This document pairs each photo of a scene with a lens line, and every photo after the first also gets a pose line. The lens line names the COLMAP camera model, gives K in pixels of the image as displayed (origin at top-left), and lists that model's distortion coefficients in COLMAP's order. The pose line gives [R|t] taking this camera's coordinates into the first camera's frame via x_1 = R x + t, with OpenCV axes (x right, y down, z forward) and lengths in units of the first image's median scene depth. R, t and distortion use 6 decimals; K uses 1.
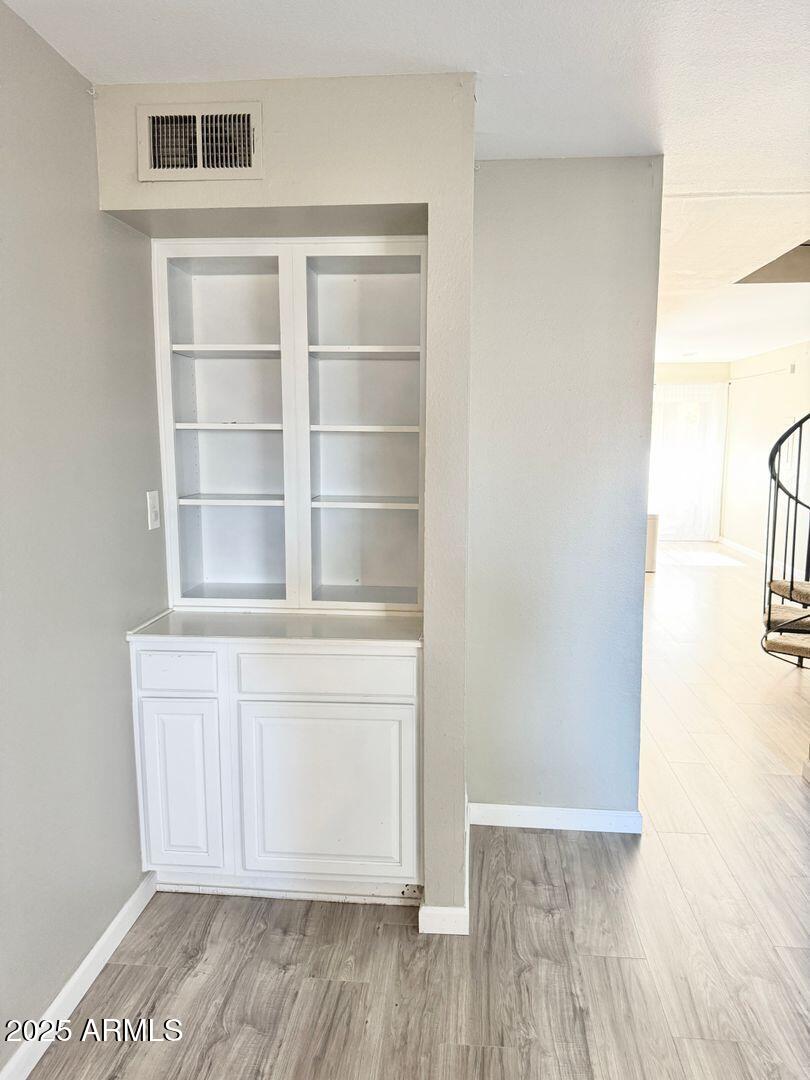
lens RADIAL K [[766.1, 0, 404.8], [0, 766.1, 544.1], [0, 0, 1]] dist [0.018637, -0.024980]
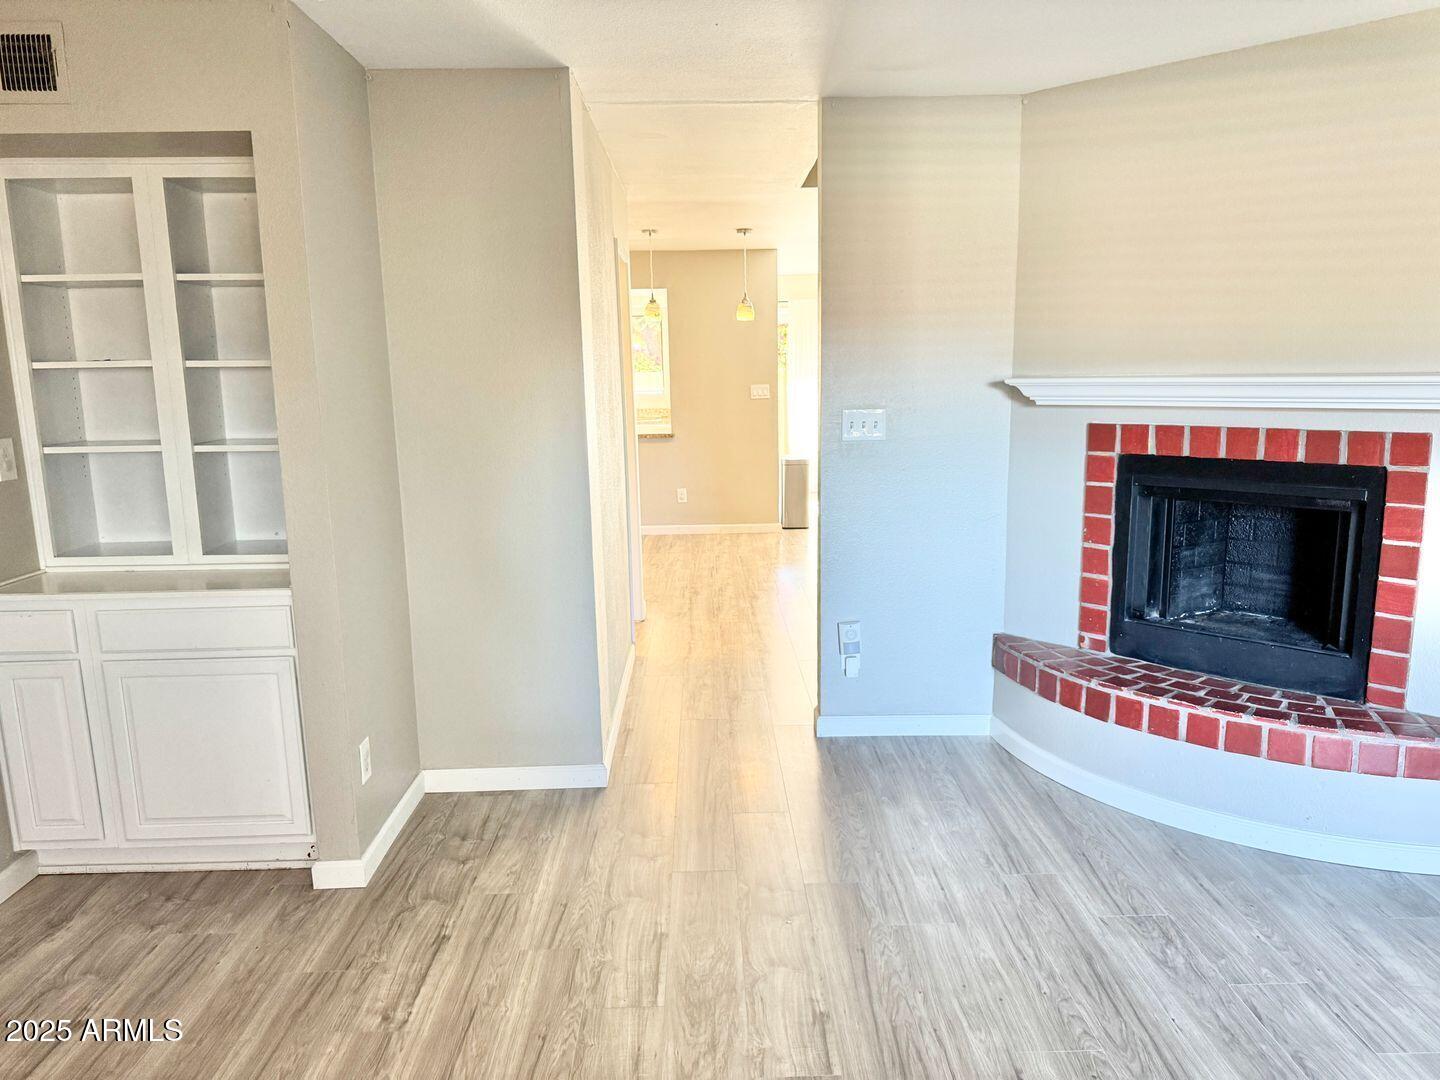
lens RADIAL K [[1021.5, 0, 717.5], [0, 1021.5, 543.4], [0, 0, 1]] dist [0.018637, -0.024980]
pose [[0.993630, -0.040783, 0.105056, 0.391029], [0.036493, 0.998432, 0.042441, 0.034136], [-0.106622, -0.038337, 0.993560, -0.306760]]
